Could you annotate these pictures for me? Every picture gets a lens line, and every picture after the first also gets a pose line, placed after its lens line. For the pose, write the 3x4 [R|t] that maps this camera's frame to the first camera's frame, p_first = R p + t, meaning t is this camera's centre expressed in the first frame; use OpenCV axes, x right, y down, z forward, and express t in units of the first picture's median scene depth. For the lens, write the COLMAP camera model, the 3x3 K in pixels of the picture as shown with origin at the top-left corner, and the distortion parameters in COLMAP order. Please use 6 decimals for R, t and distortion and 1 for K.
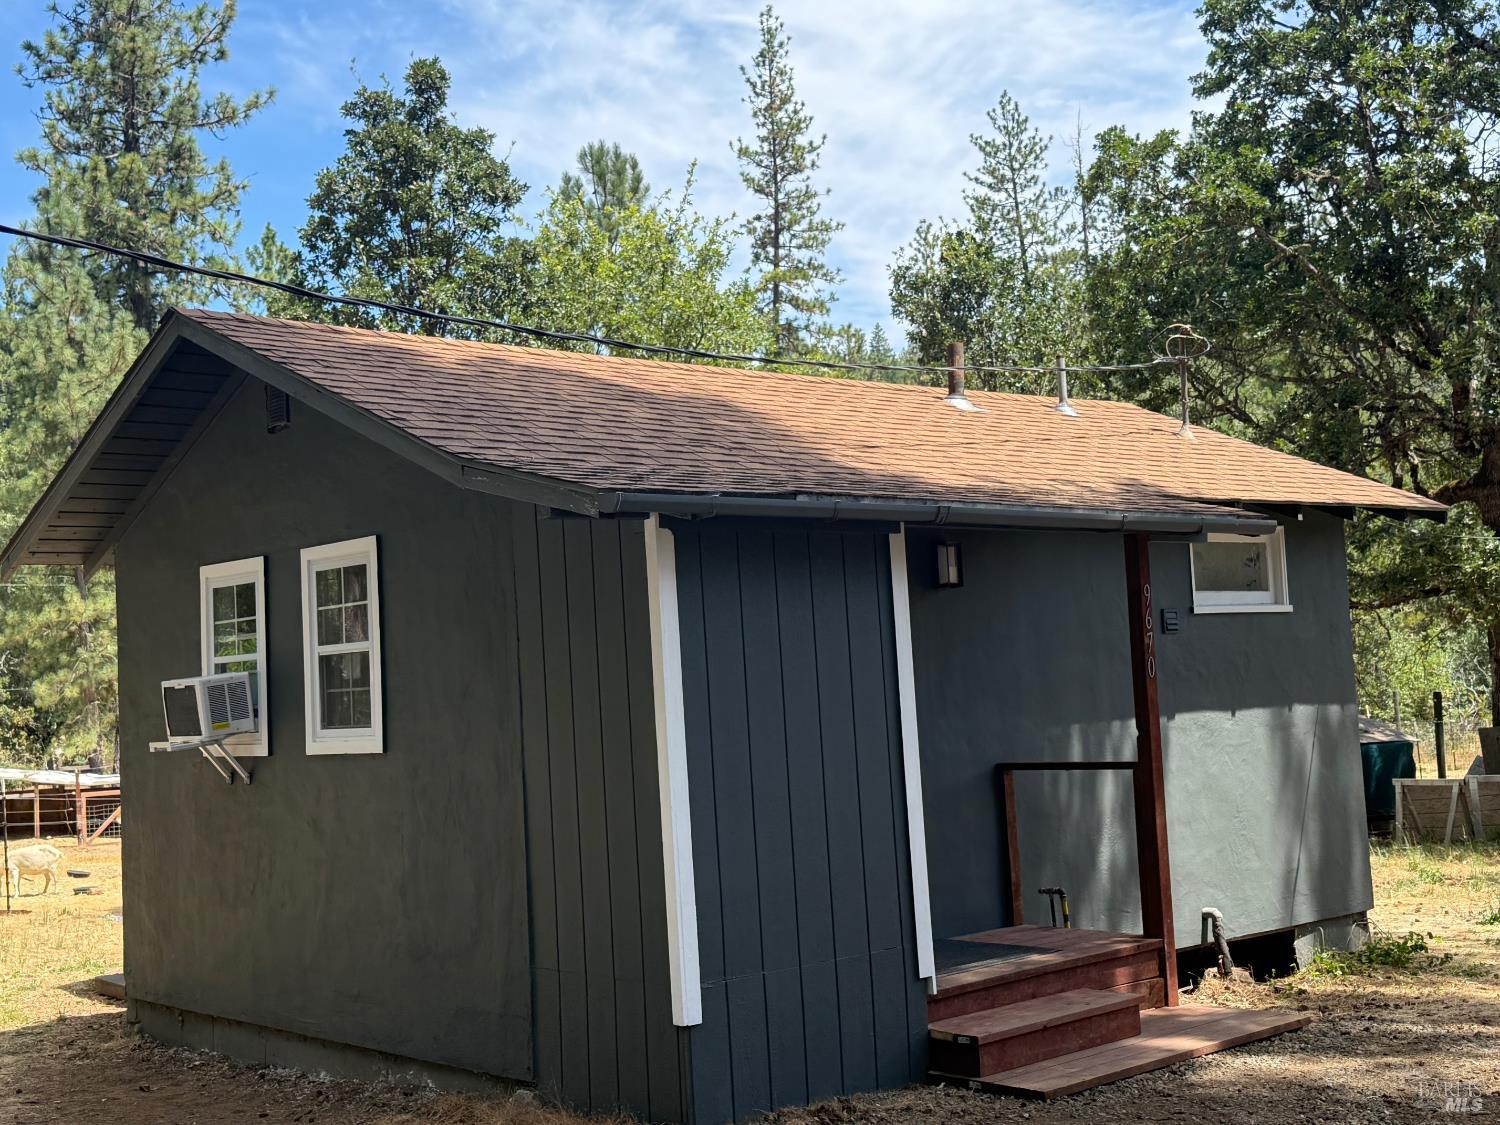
lens RADIAL K [[1845.5, 0, 779.3], [0, 1845.5, 555.2], [0, 0, 1]] dist [0.108090, 0.000000]
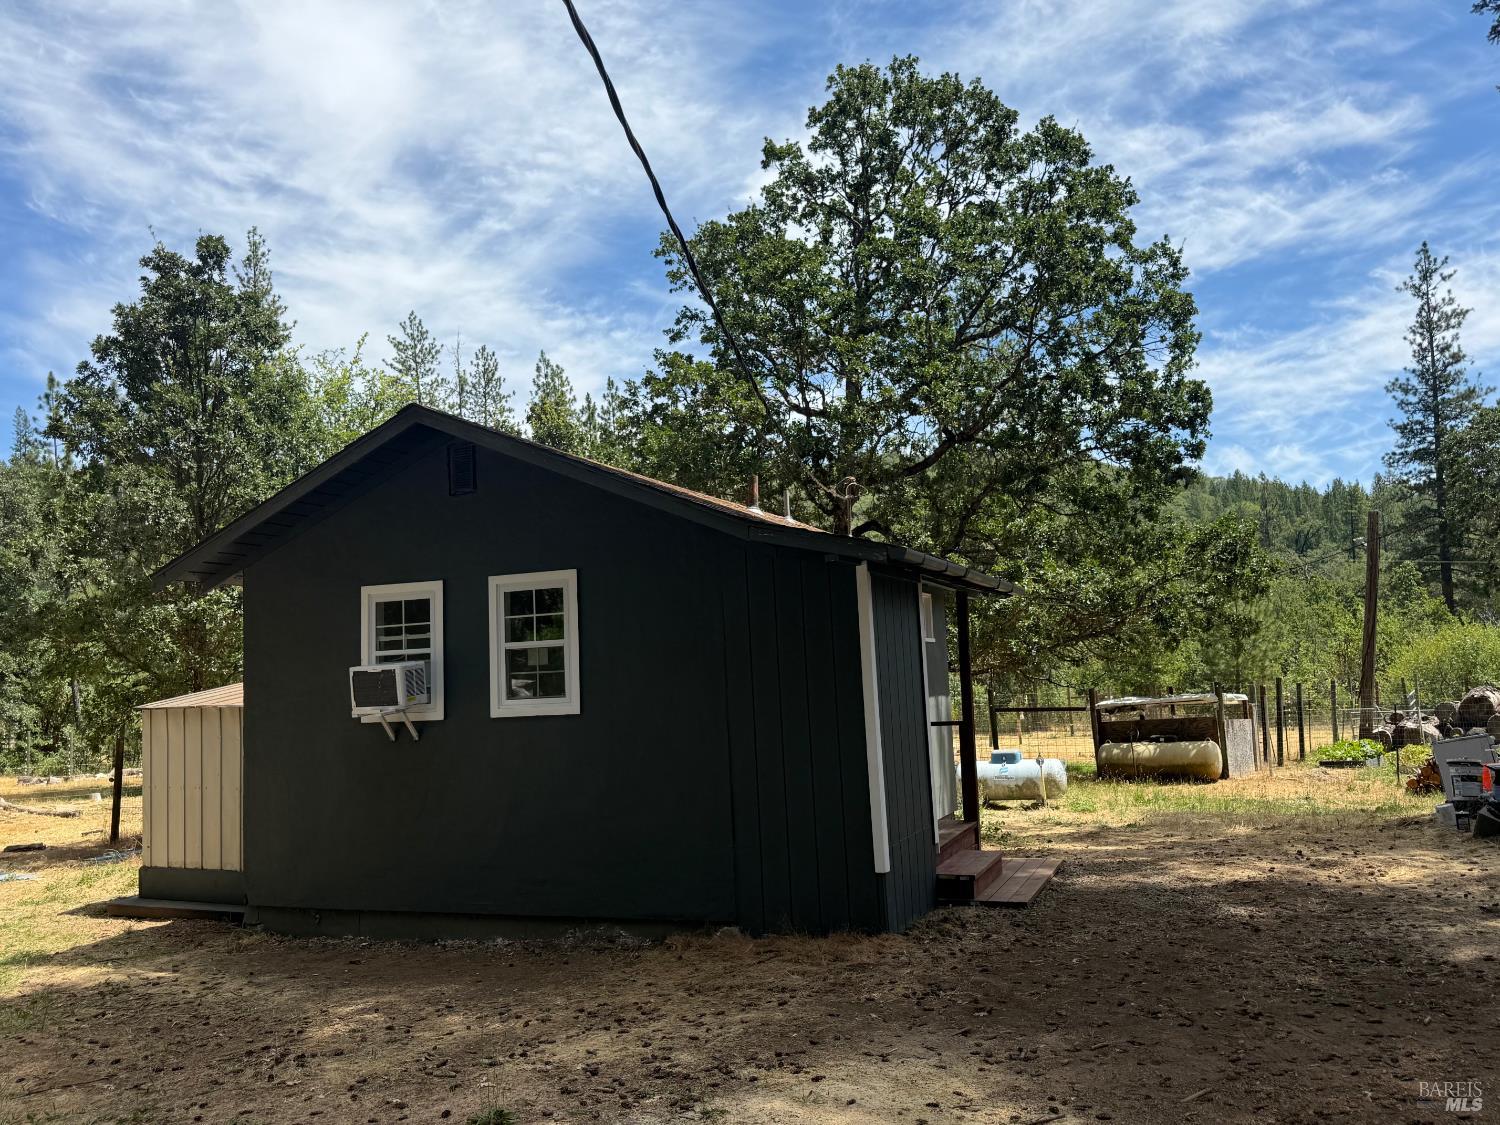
lens RADIAL K [[1187.5, 0, 762.9], [0, 1187.5, 565.0], [0, 0, 1]] dist [0.089028, -0.097274]
pose [[0.896850, 0.056668, 0.438690, -0.373119], [-0.035115, 0.997751, -0.057096, 0.026456], [-0.440939, 0.035802, 0.896823, 0.050388]]
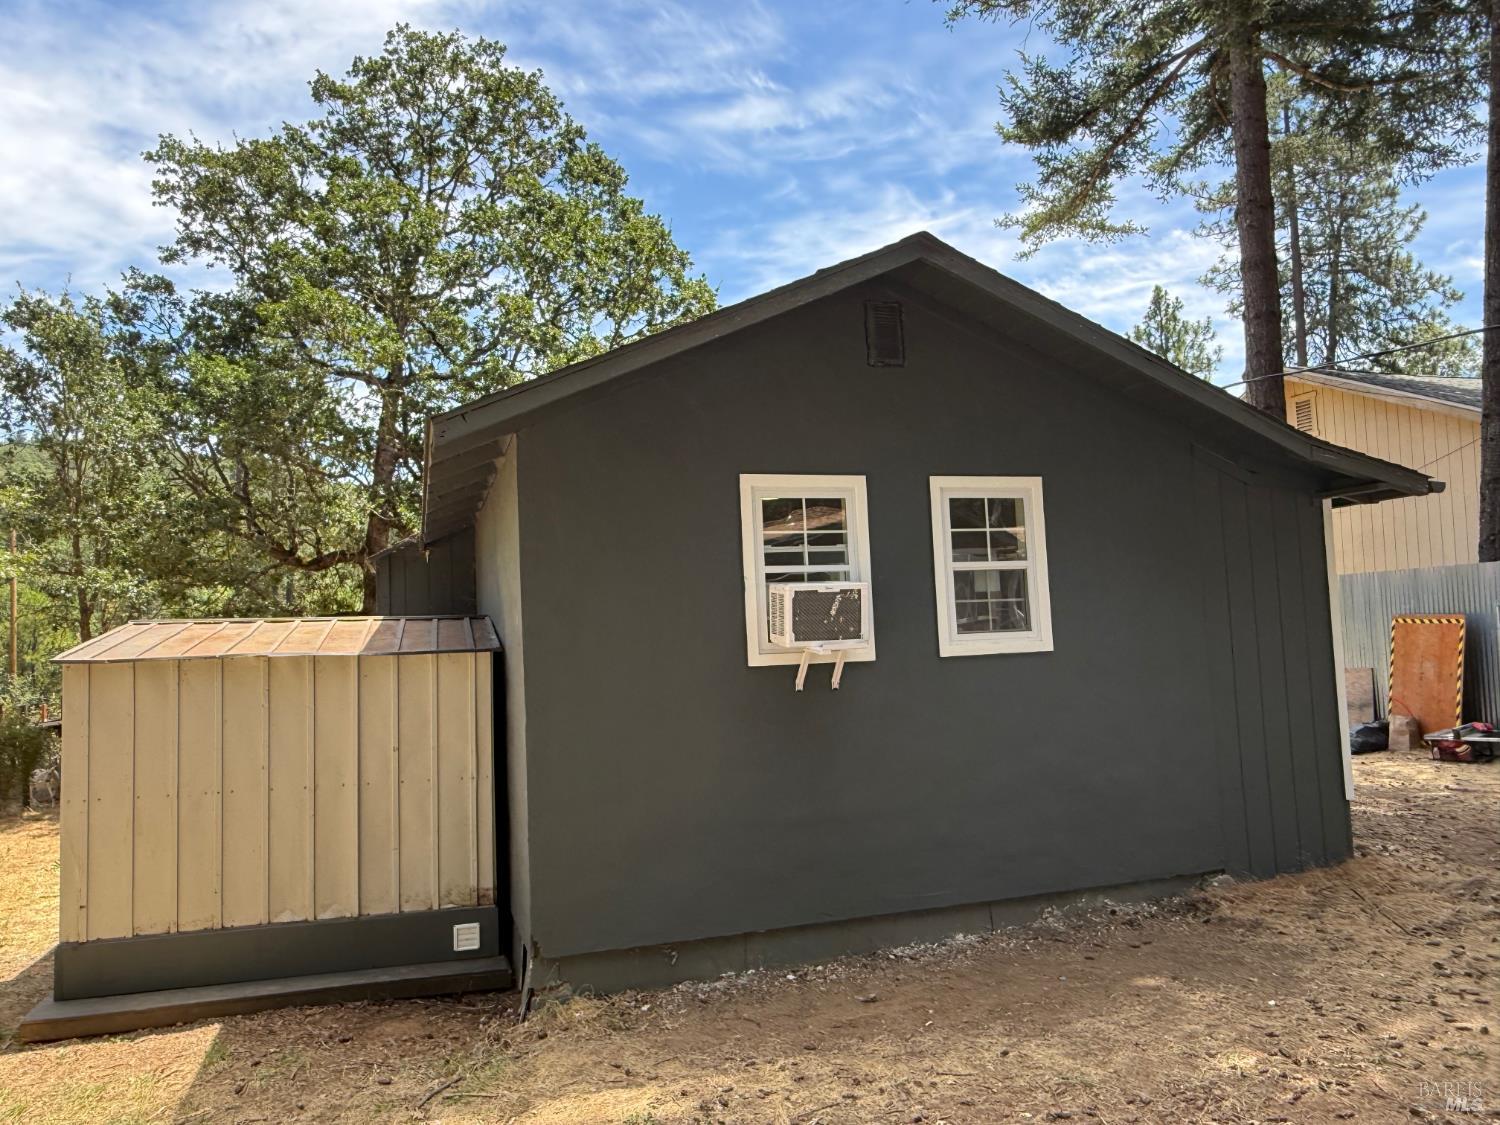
lens RADIAL K [[1031.6, 0, 748.9], [0, 1031.6, 564.8], [0, 0, 1]] dist [-0.011290, -0.004011]
pose [[0.412530, 0.097052, 0.905759, -0.681494], [-0.043408, 0.995273, -0.086873, 0.086440], [-0.909909, -0.003479, 0.414793, 0.657769]]
